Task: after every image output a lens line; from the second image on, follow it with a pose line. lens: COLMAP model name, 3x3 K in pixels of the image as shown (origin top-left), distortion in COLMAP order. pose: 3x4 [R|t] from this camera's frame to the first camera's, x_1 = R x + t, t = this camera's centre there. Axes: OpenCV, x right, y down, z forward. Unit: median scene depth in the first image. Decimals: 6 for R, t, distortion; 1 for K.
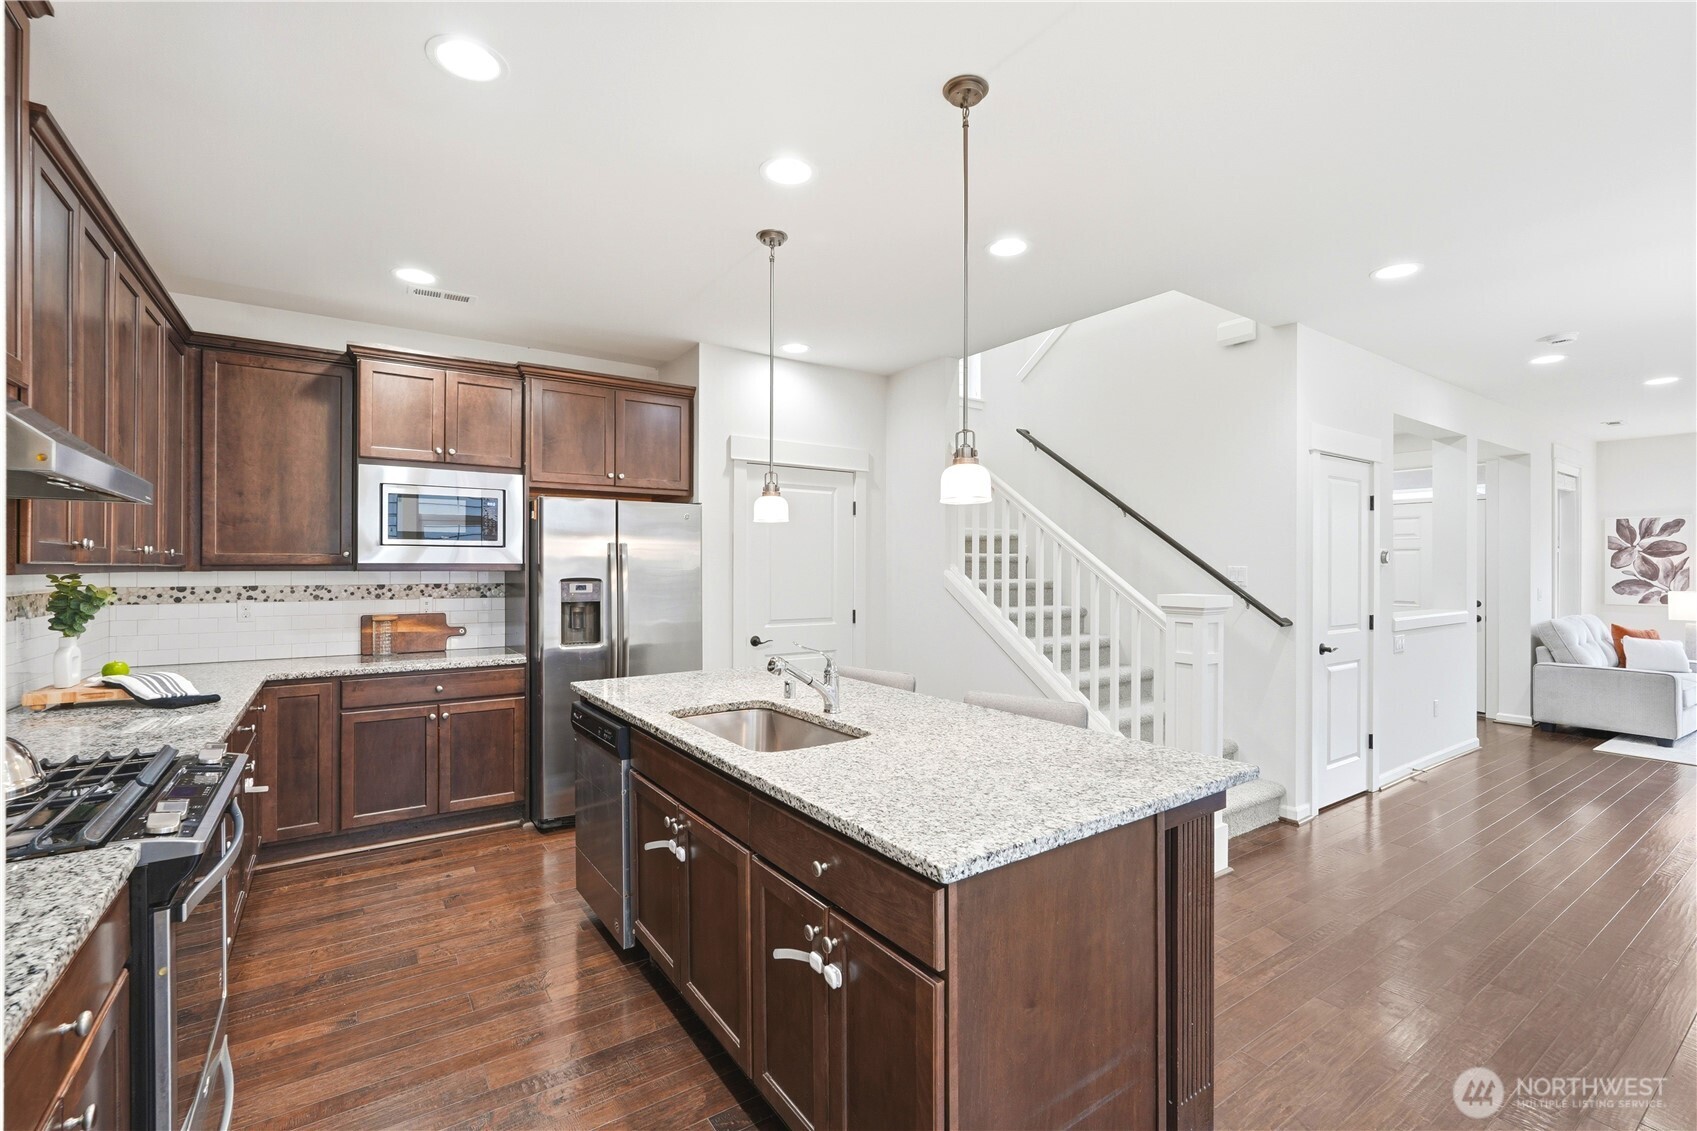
lens RADIAL K [[741.3, 0, 850.2], [0, 741.3, 563.7], [0, 0, 1]] dist [-0.019285, 0.009864]
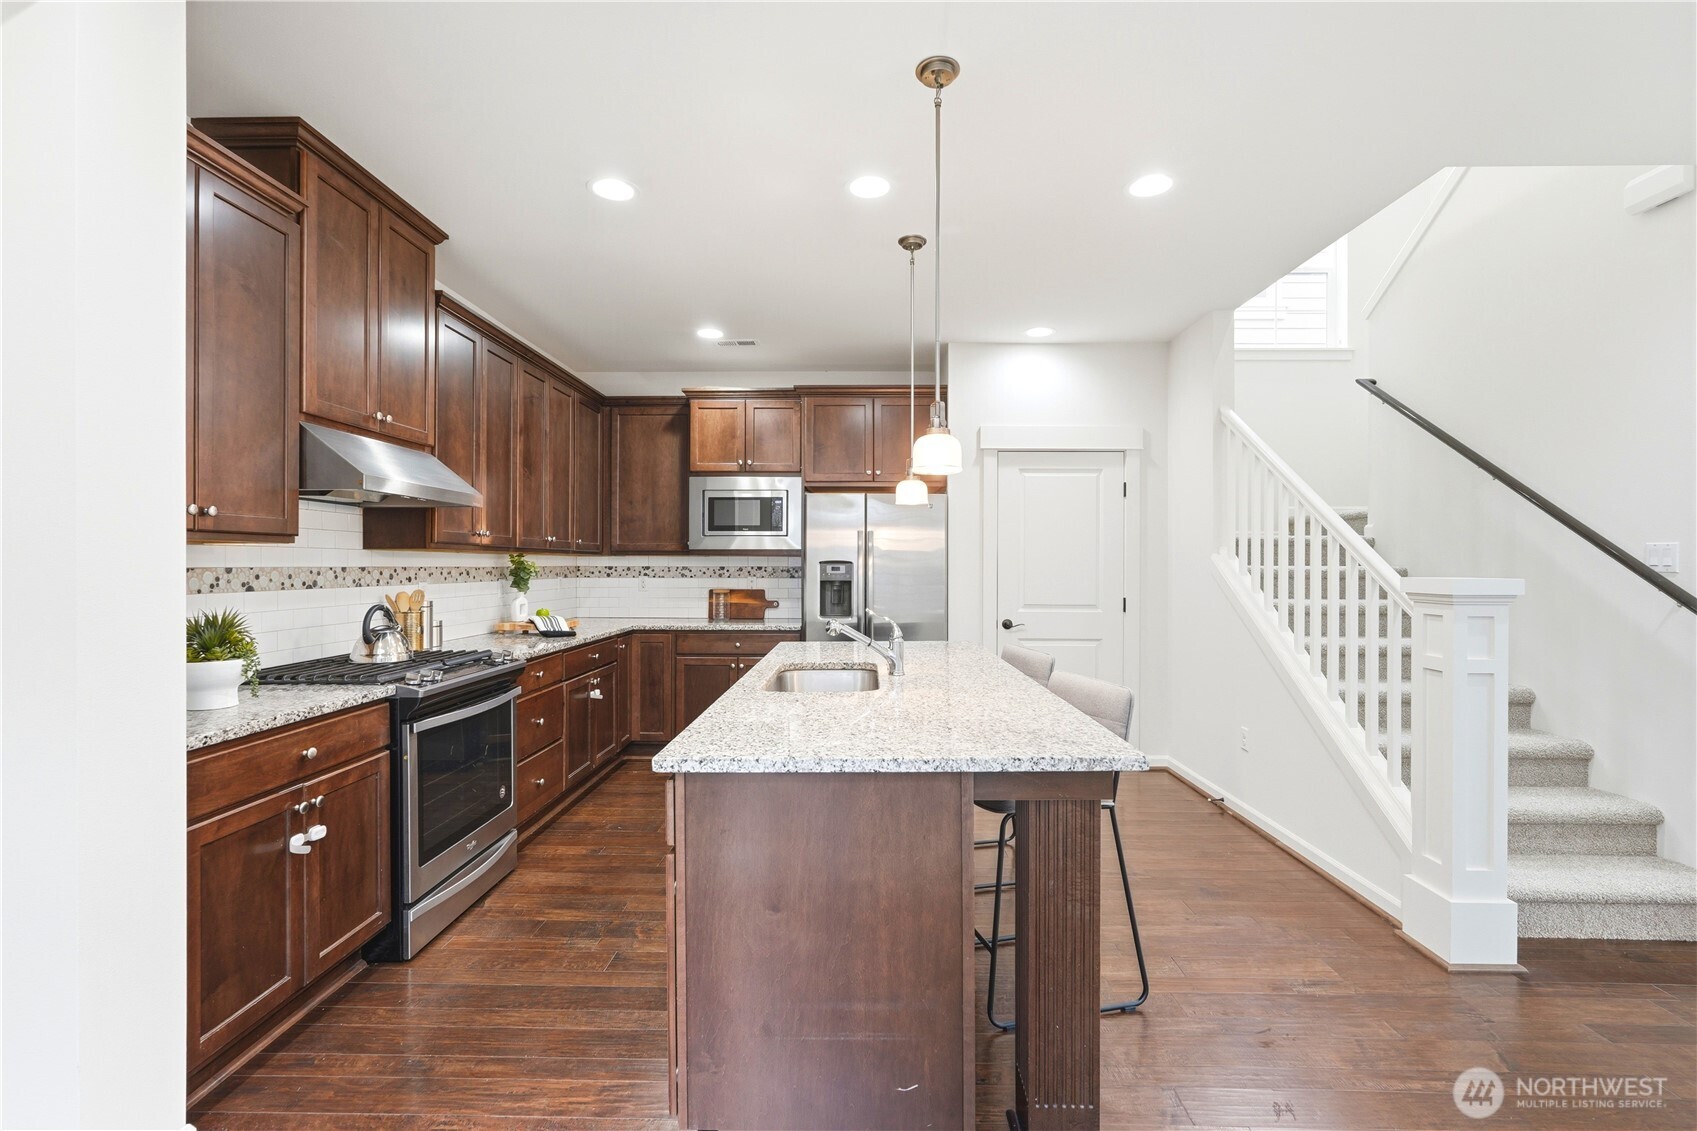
lens RADIAL K [[741.3, 0, 850.2], [0, 741.3, 563.7], [0, 0, 1]] dist [-0.019285, 0.009864]
pose [[0.812224, -0.000040, -0.583345, 0.379093], [0.001266, 0.999998, 0.001693, 0.024218], [0.583344, -0.002114, 0.812222, 0.053461]]
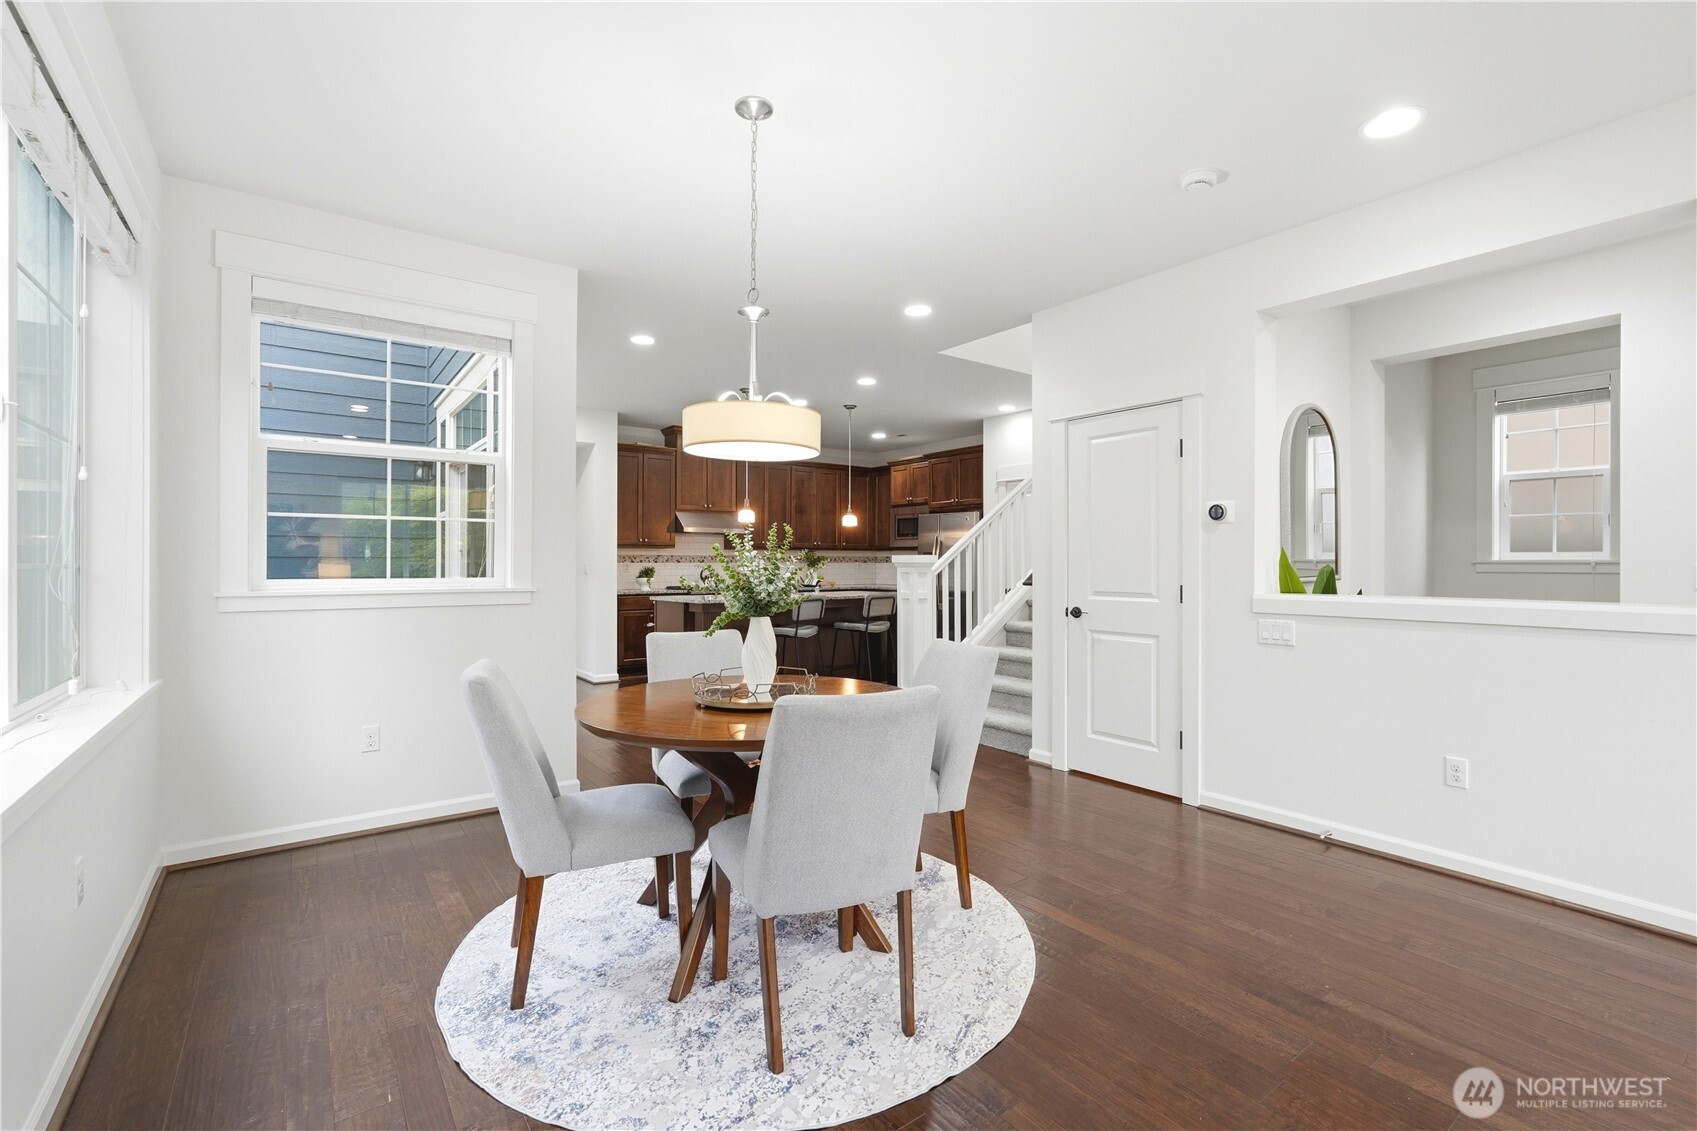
lens RADIAL K [[754.2, 0, 850.6], [0, 754.2, 558.9], [0, 0, 1]] dist [-0.019274, 0.000159]
pose [[0.038204, -0.003800, -0.999263, 1.947729], [0.001967, 0.999991, -0.003728, 0.050257], [0.999268, -0.001823, 0.038212, 0.758193]]
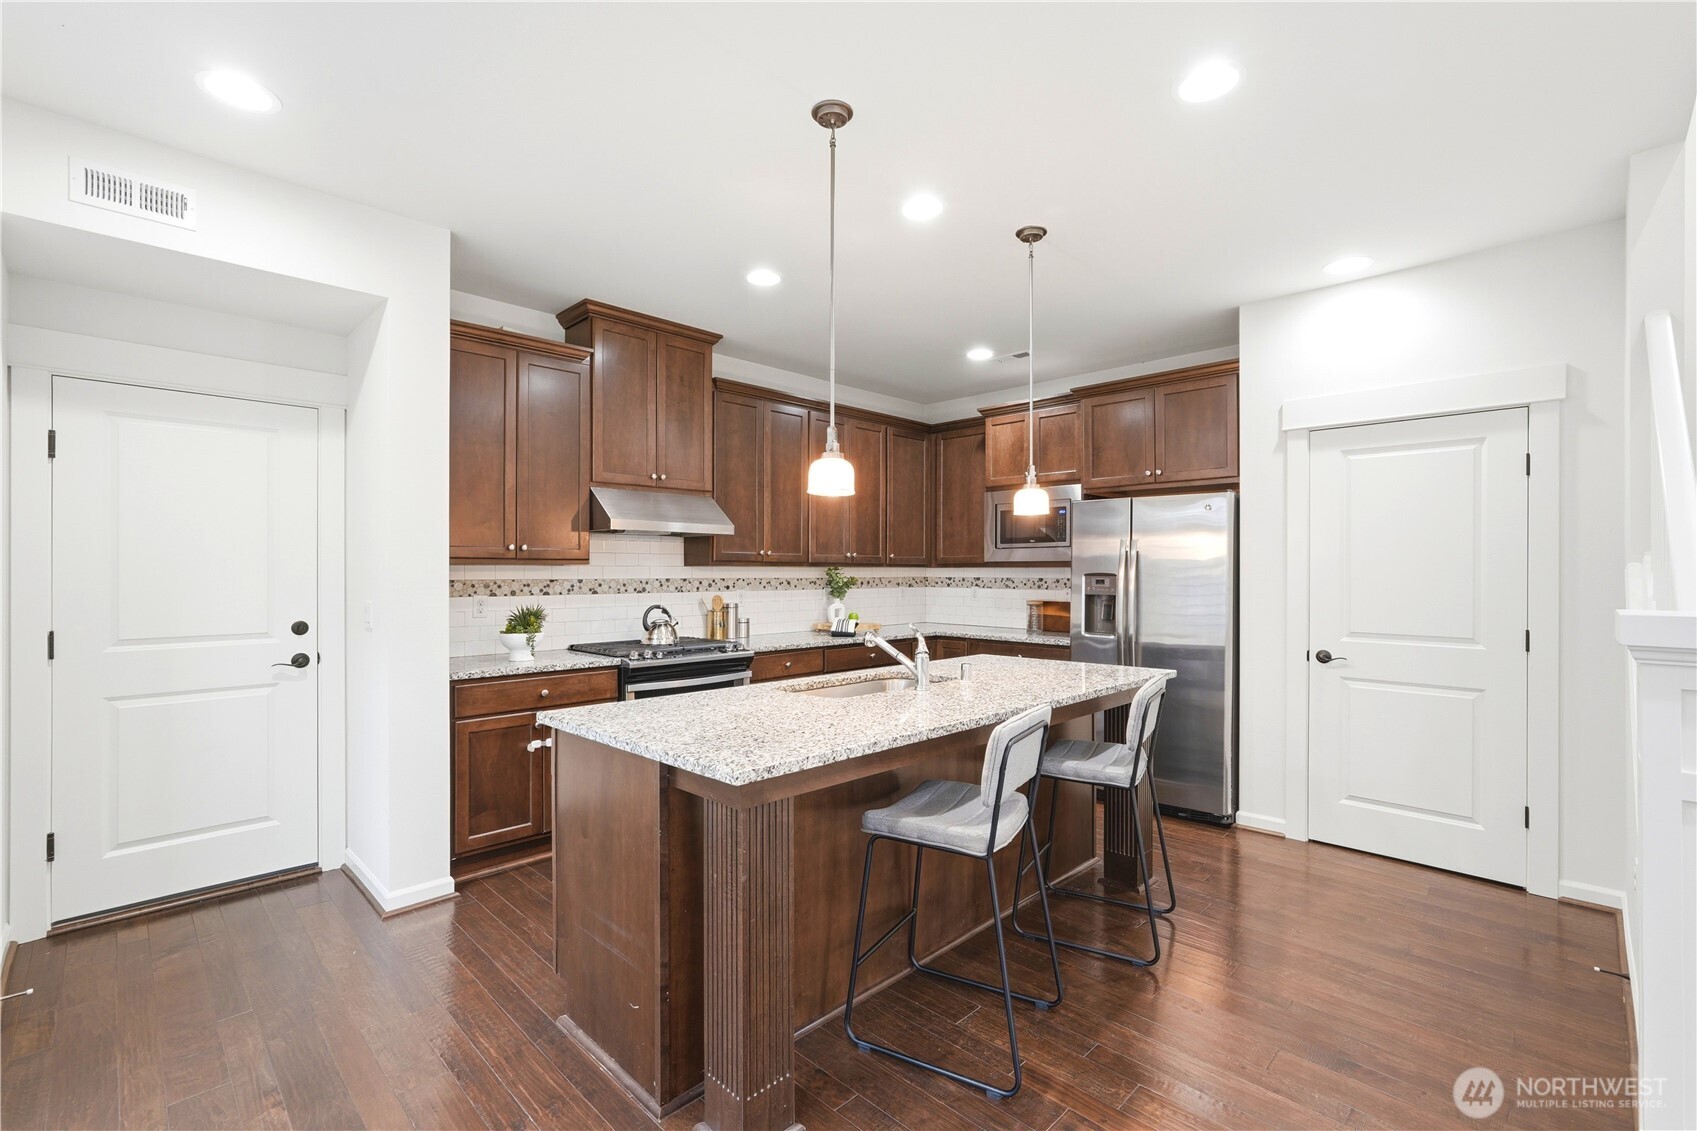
lens RADIAL K [[749.8, 0, 848.5], [0, 749.8, 565.5], [0, 0, 1]] dist [-0.018149, 0.000174]
pose [[0.181210, -0.007429, -0.983416, 0.713128], [0.002792, 0.999971, -0.007040, 0.016266], [0.983440, -0.001470, 0.181225, 0.473856]]
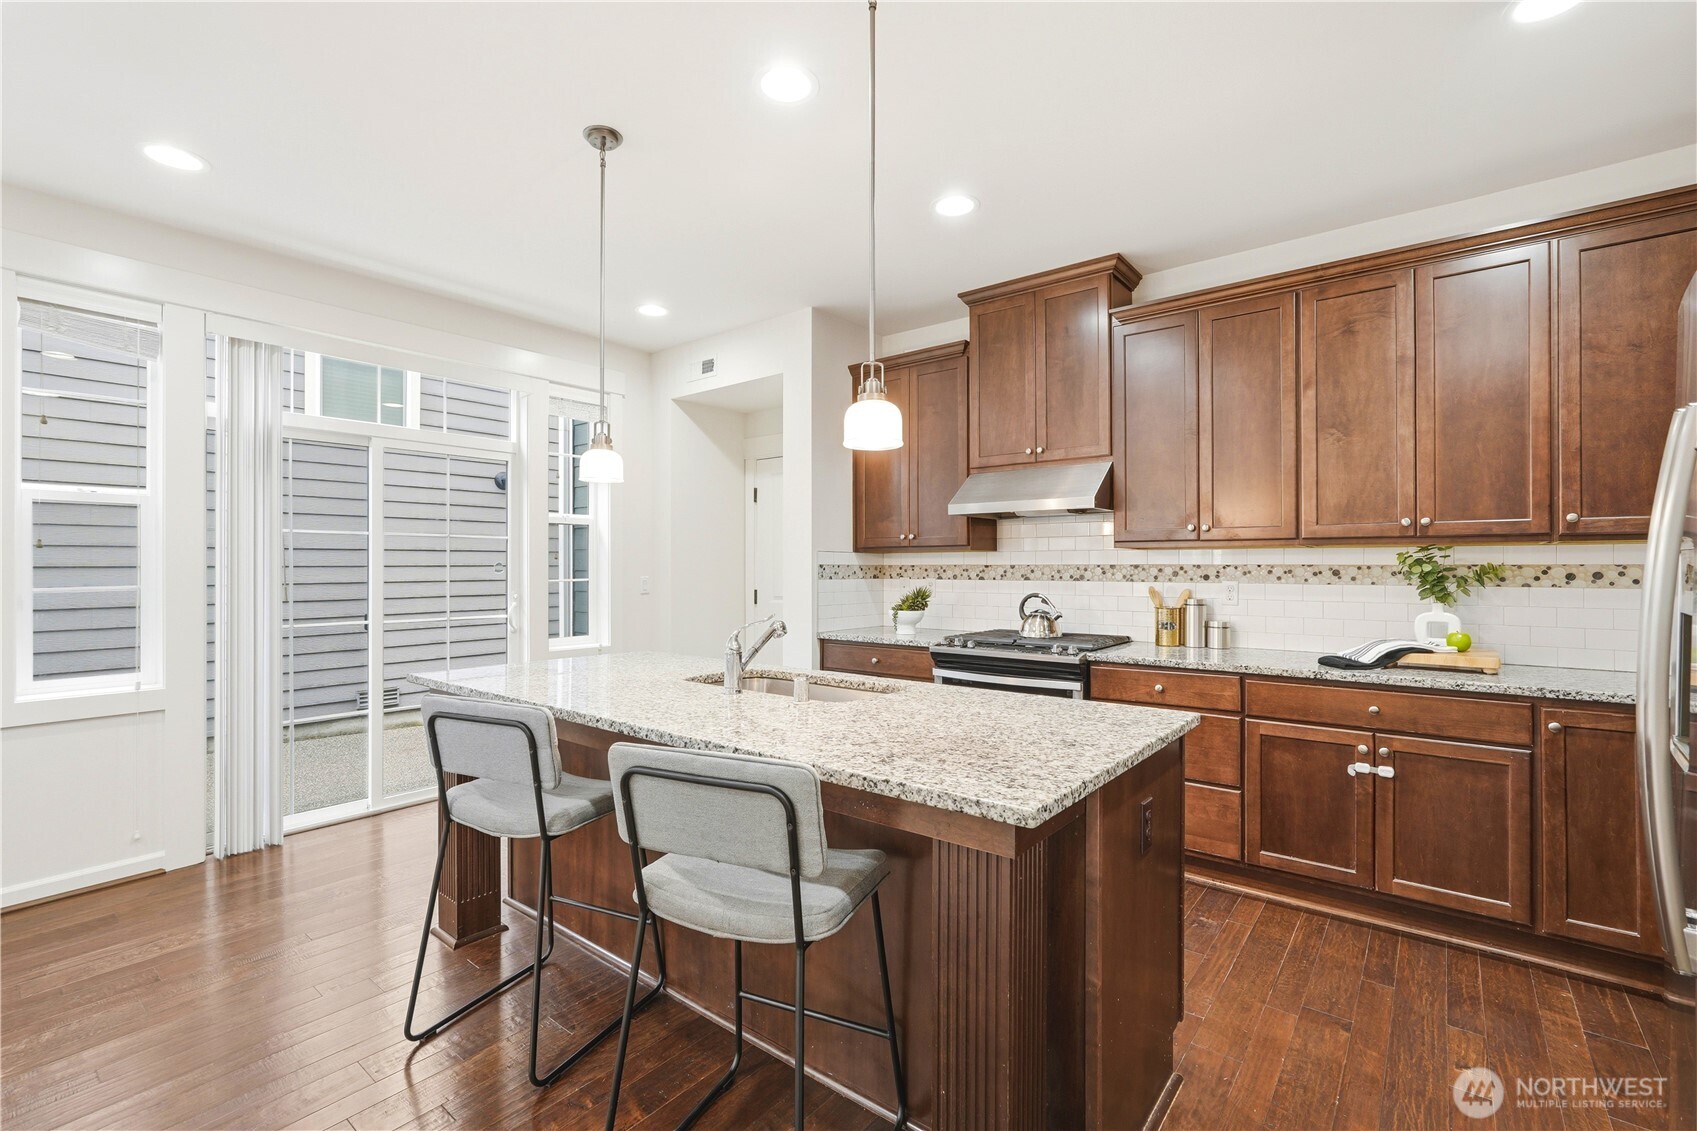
lens RADIAL K [[741.3, 0, 850.2], [0, 741.3, 563.7], [0, 0, 1]] dist [-0.019285, 0.009864]
pose [[-0.957377, 0.002480, -0.288830, 0.068484], [0.004053, 0.999980, -0.004849, 0.030818], [0.288812, -0.005813, -0.957368, 1.299947]]
